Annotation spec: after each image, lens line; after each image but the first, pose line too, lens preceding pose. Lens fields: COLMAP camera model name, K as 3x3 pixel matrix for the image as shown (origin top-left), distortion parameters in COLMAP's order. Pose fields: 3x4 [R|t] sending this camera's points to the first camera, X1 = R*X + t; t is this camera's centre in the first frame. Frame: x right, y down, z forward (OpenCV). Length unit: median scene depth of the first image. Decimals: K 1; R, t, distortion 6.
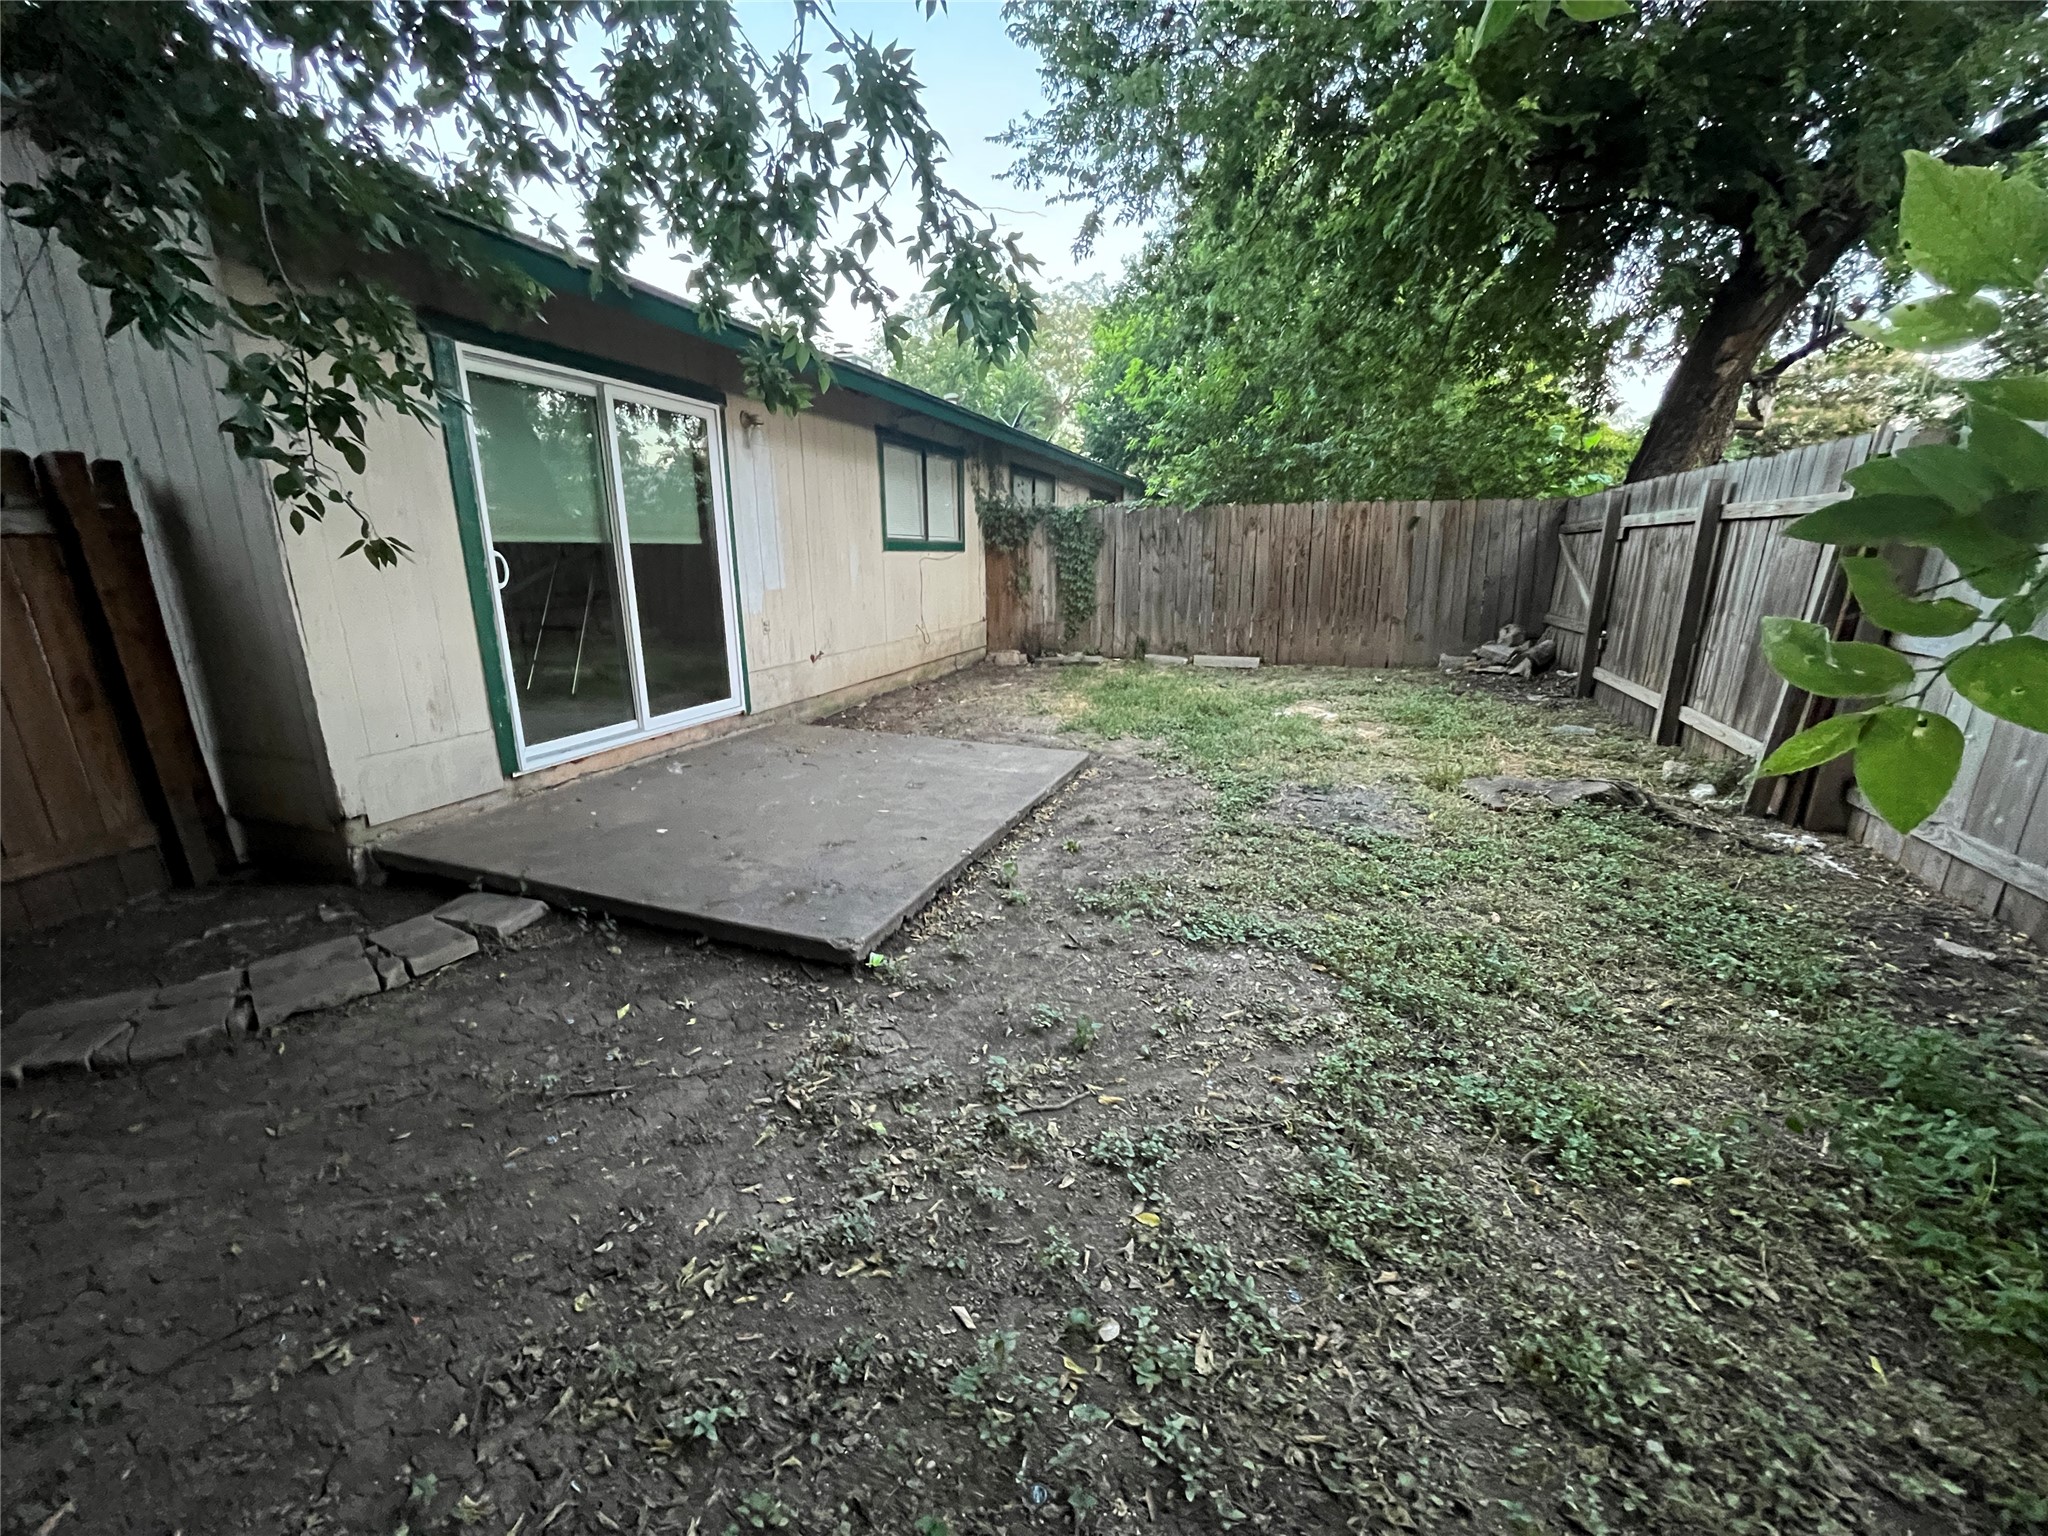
lens RADIAL K [[837.2, 0, 1024.0], [0, 837.2, 768.0], [0, 0, 1]] dist [-0.000892, -0.000040]
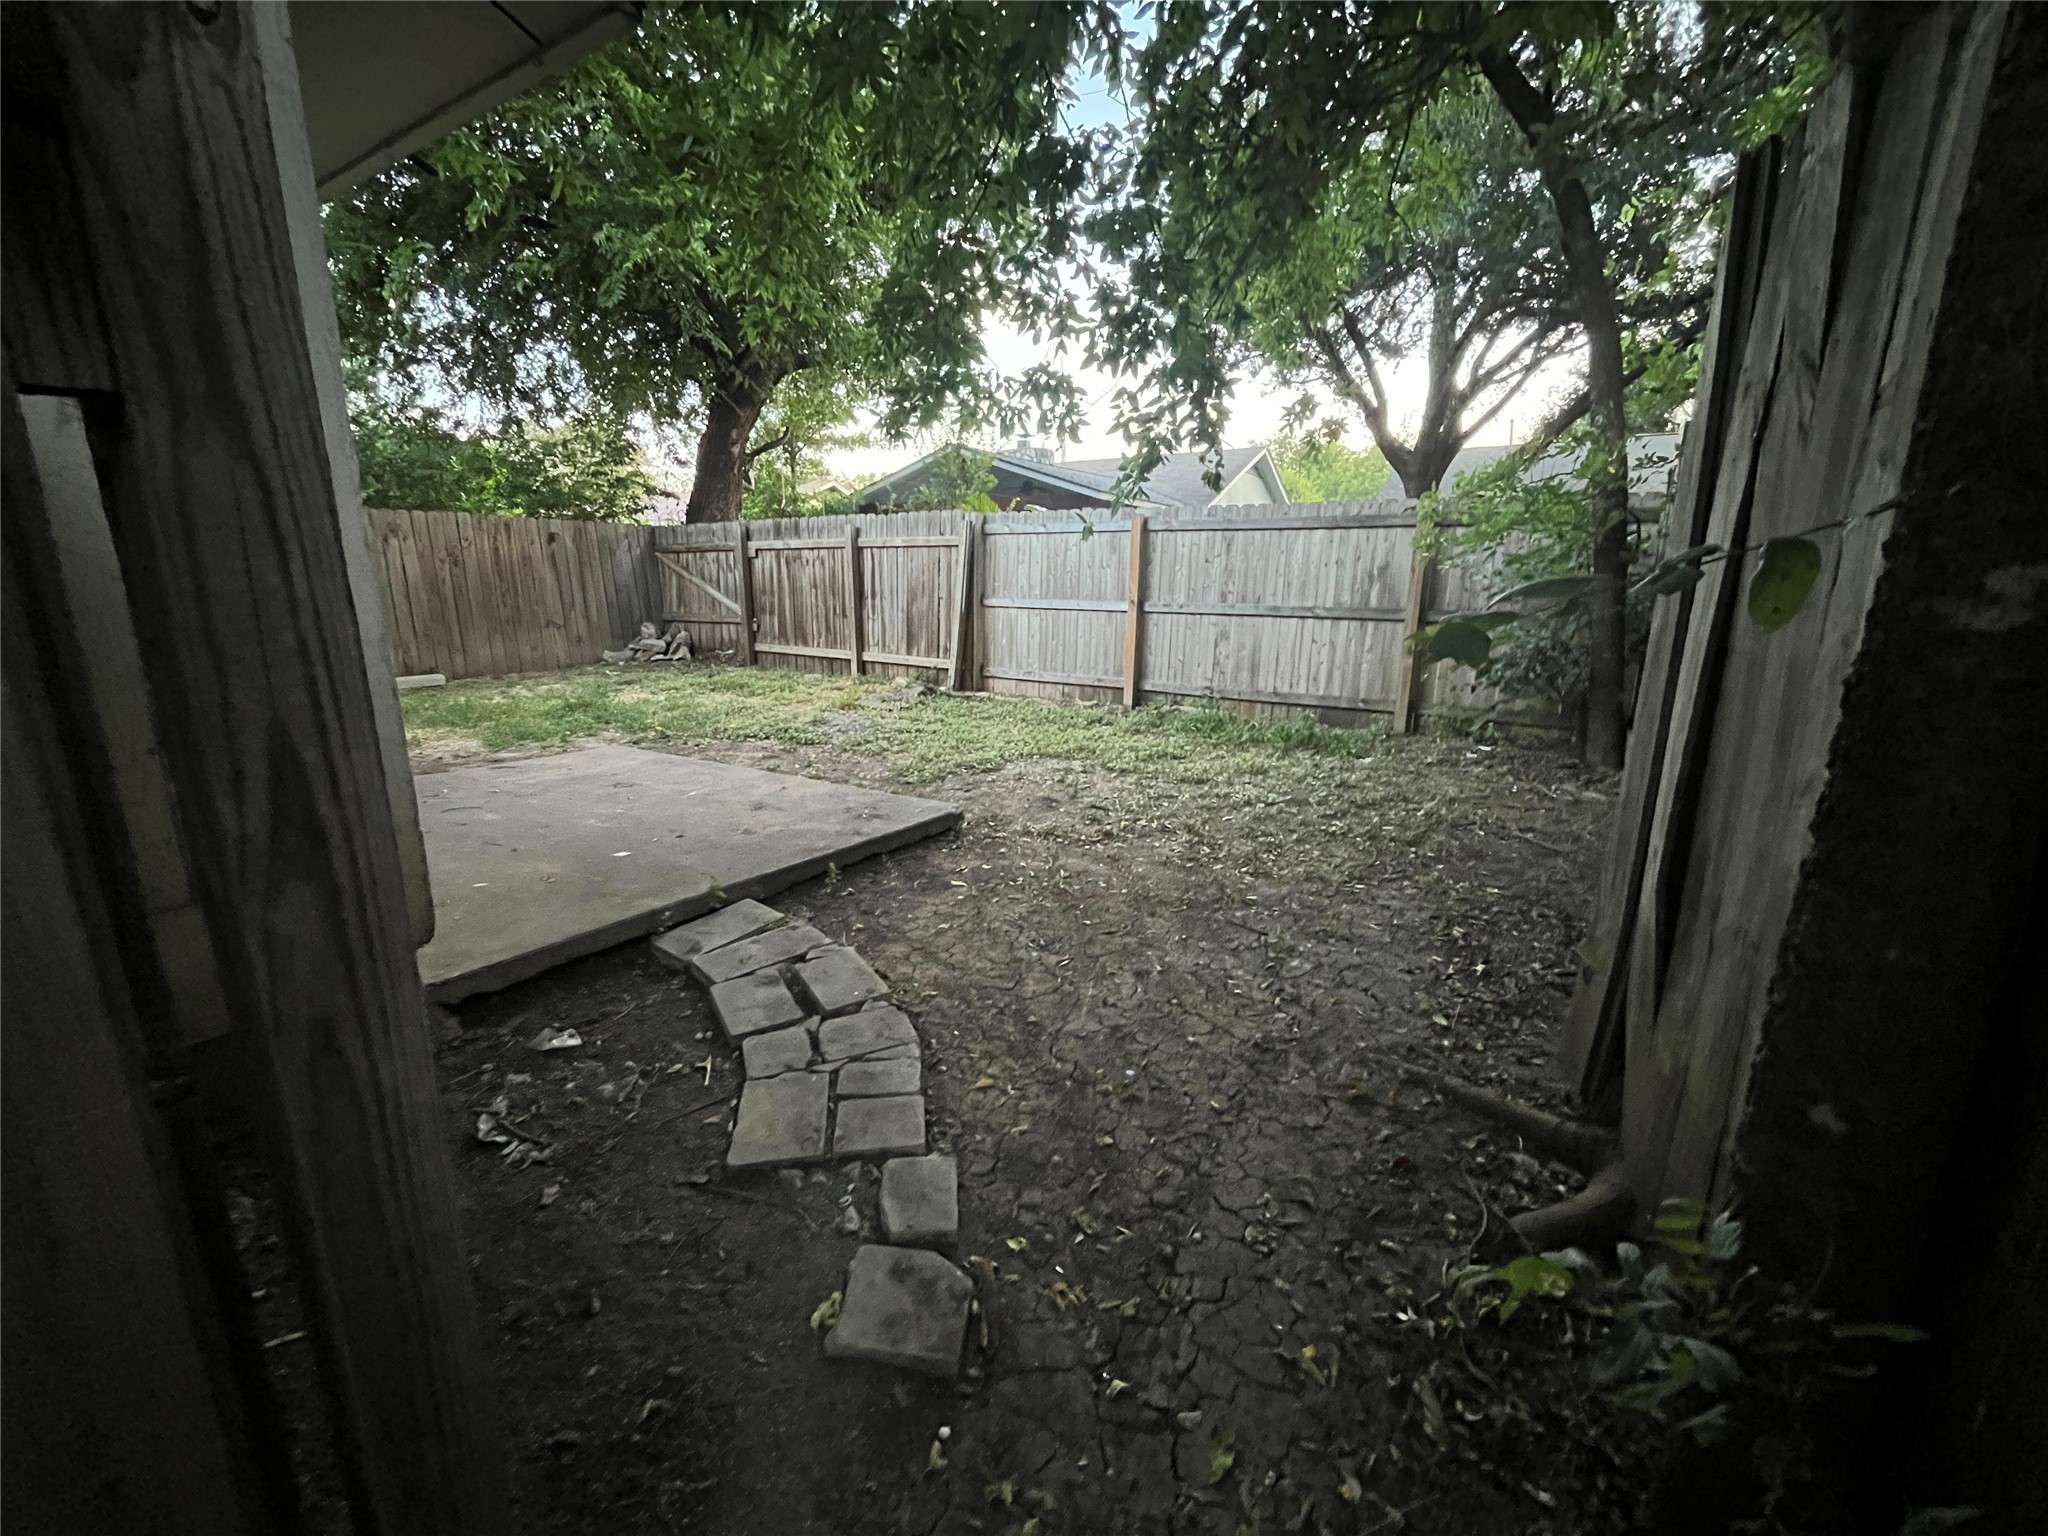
lens RADIAL K [[837.2, 0, 1024.0], [0, 837.2, 768.0], [0, 0, 1]] dist [-0.000892, -0.000040]
pose [[0.218686, -0.214431, 0.951943, -0.679462], [0.242226, 0.956951, 0.159913, -0.029102], [-0.945253, 0.195614, 0.261212, 0.209180]]
